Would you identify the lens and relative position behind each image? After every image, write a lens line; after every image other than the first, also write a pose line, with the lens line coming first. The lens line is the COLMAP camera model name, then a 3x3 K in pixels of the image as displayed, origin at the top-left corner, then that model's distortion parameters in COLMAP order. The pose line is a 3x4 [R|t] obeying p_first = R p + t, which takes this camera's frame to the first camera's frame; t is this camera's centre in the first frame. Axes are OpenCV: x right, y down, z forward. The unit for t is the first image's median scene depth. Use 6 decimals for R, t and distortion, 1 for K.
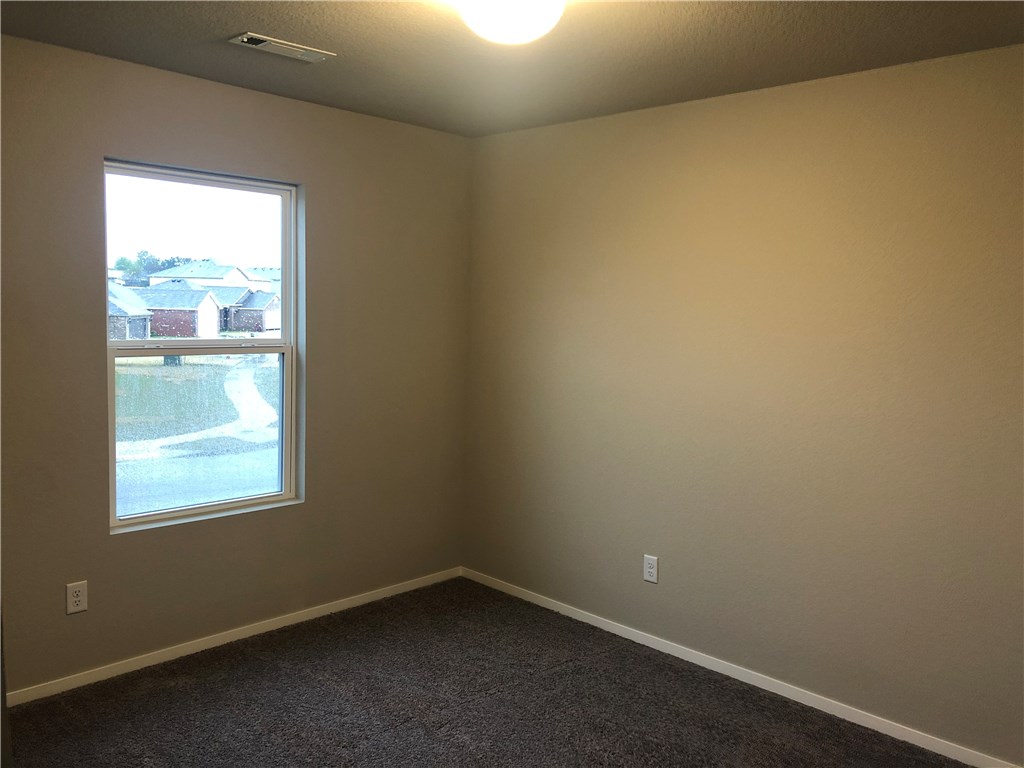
lens RADIAL K [[833.6, 0, 512.0], [0, 833.6, 384.0], [0, 0, 1]] dist [0.005868, 0.001715]
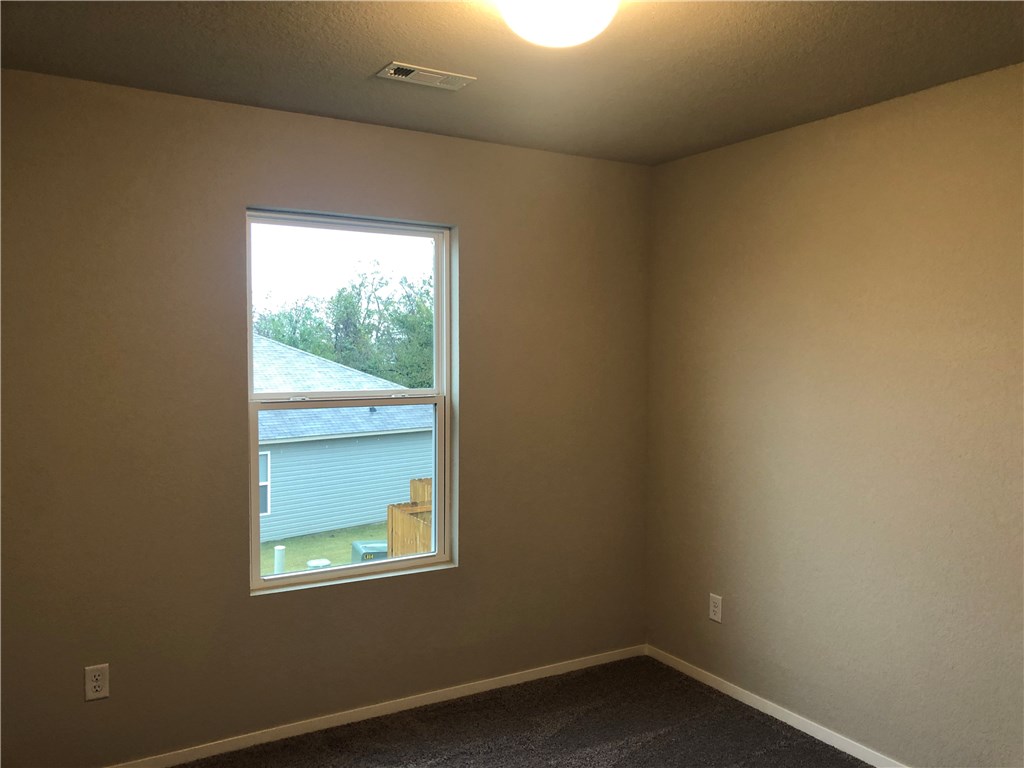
lens RADIAL K [[875.2, 0, 527.9], [0, 875.2, 421.0], [0, 0, 1]] dist [0.118323, -0.001906]
pose [[0.966890, -0.000276, -0.255192, 0.090974], [-0.003798, 0.999873, -0.015471, -0.006757], [0.255164, 0.015928, 0.966767, 0.084664]]
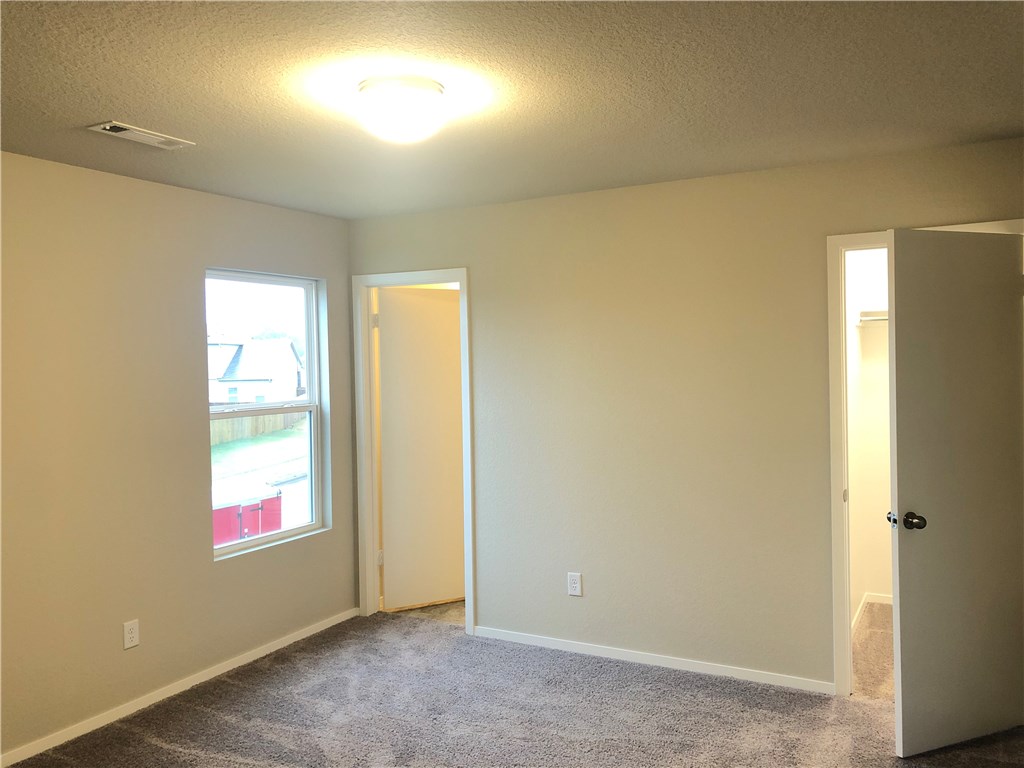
lens RADIAL K [[845.3, 0, 512.0], [0, 845.3, 384.0], [0, 0, 1]] dist [0.056239, -0.000411]
pose [[0.958852, -0.055783, 0.278373, -0.165480], [0.075511, 0.995299, -0.060650, 0.011212], [-0.273681, 0.079175, 0.958556, -0.158908]]
